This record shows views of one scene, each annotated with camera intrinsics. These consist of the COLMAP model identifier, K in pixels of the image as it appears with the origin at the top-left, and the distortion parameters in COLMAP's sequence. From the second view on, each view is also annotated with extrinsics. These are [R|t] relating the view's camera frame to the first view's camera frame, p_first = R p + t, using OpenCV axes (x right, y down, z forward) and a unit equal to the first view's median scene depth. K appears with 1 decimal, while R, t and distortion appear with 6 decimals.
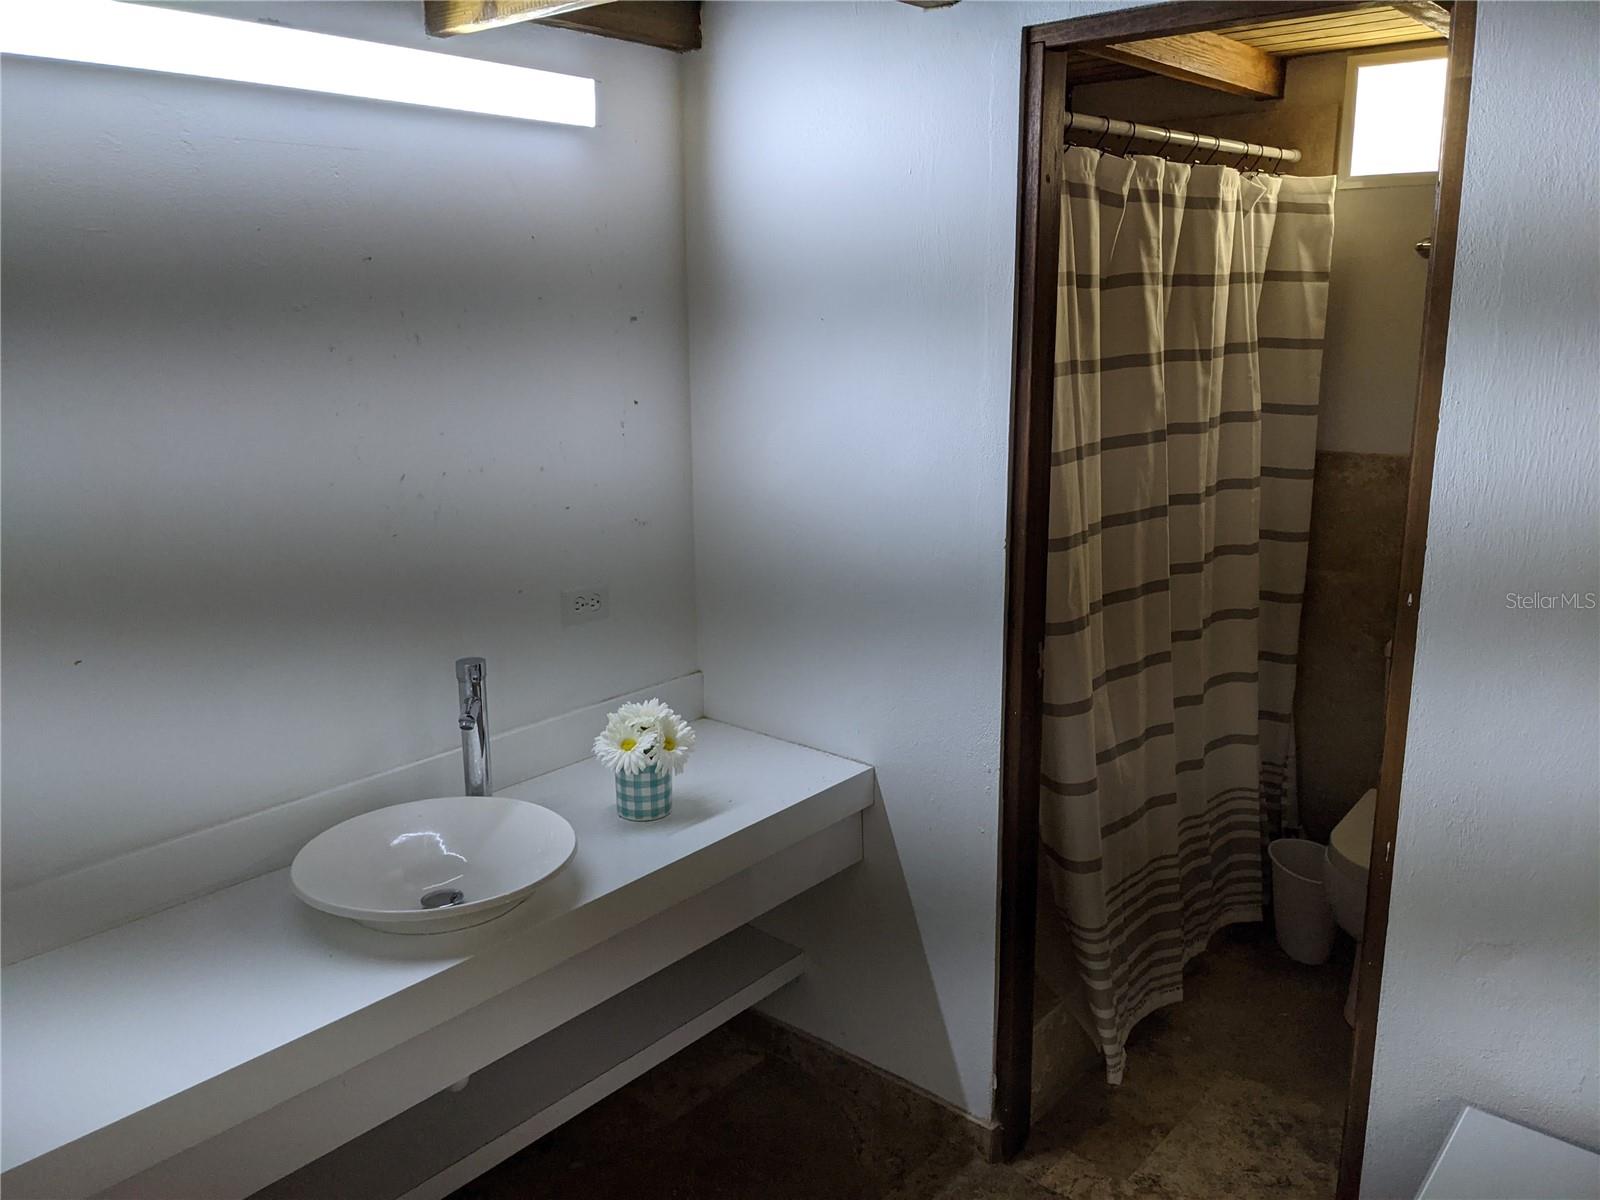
lens RADIAL K [[1244.4, 0, 795.0], [0, 1244.4, 575.6], [0, 0, 1]] dist [0.002322, -0.004145]
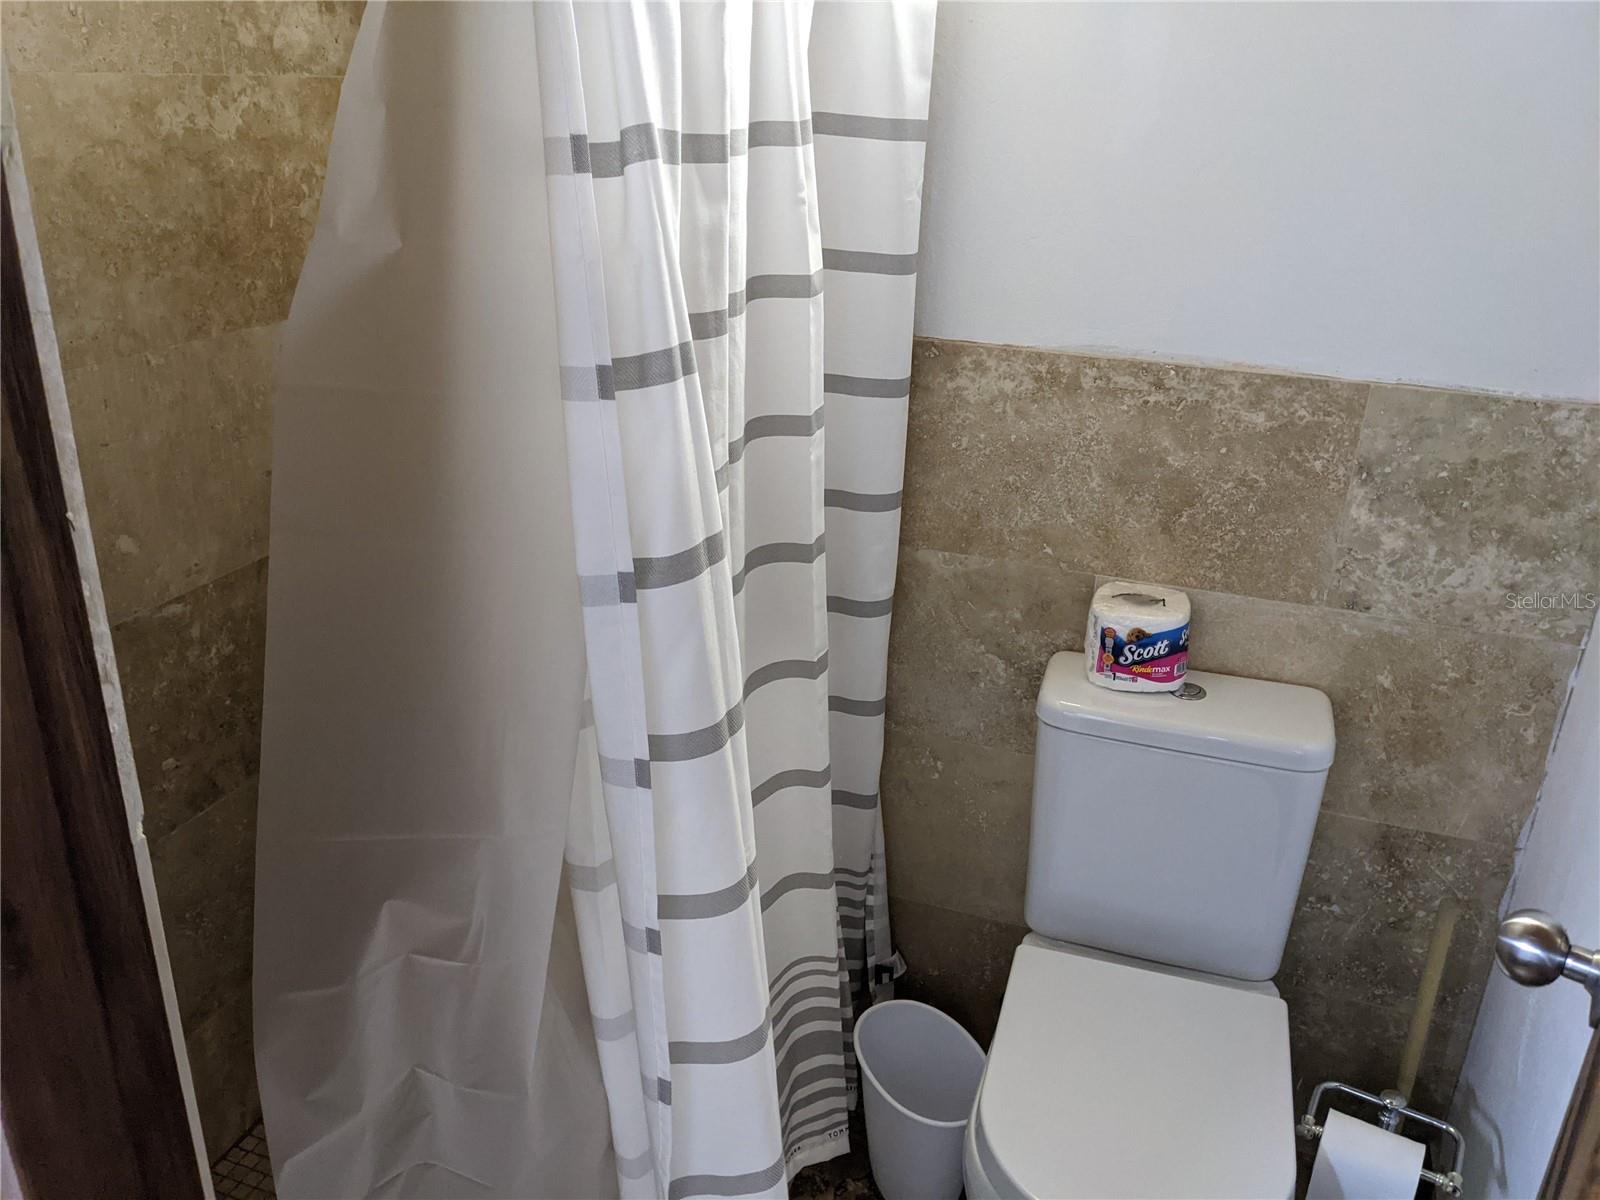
lens RADIAL K [[1253.6, 0, 808.0], [0, 1253.6, 593.7], [0, 0, 1]] dist [0.077244, -0.124264]
pose [[0.920349, -0.106676, 0.376268, 0.168742], [0.040713, 0.982987, 0.179105, -0.096596], [-0.388973, -0.149520, 0.909034, 0.531331]]
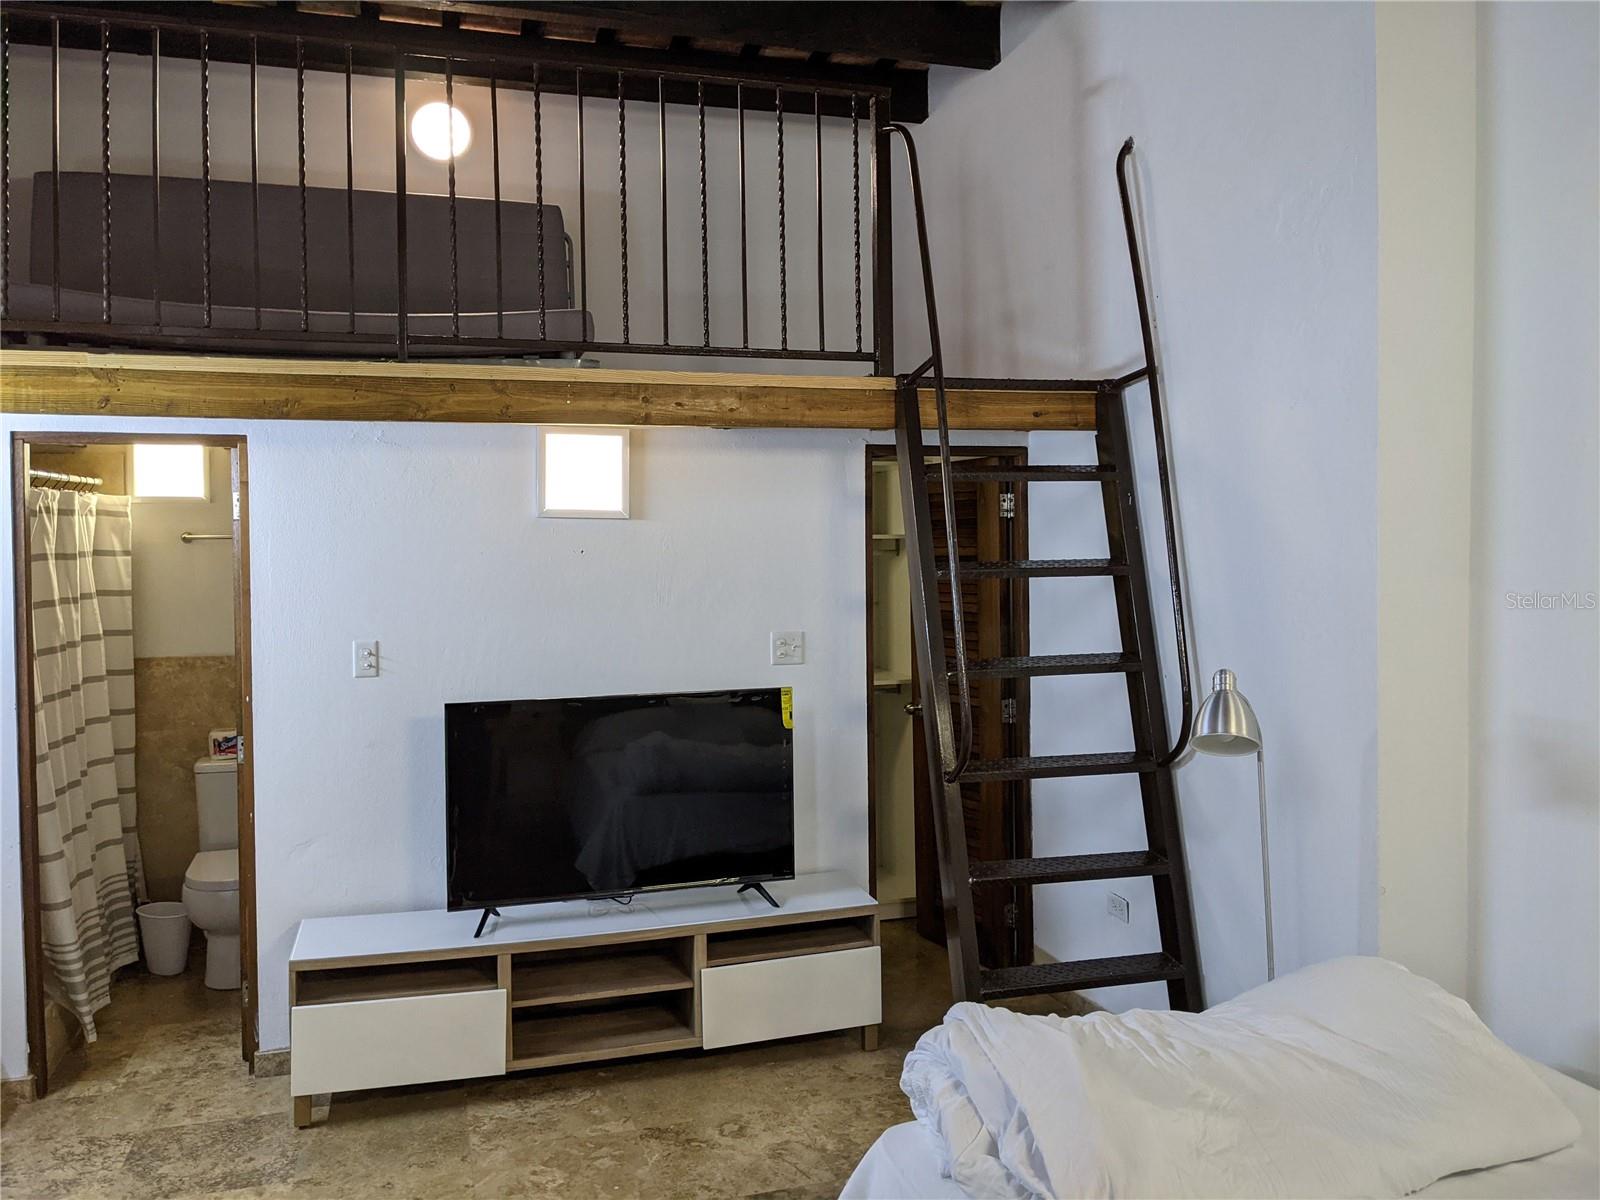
lens RADIAL K [[1253.6, 0, 808.0], [0, 1253.6, 593.7], [0, 0, 1]] dist [0.077244, -0.124264]
pose [[0.532772, -0.024976, 0.845890, -0.533048], [0.182909, 0.979336, -0.086286, 0.127223], [-0.826256, 0.200692, 0.526331, -0.642464]]
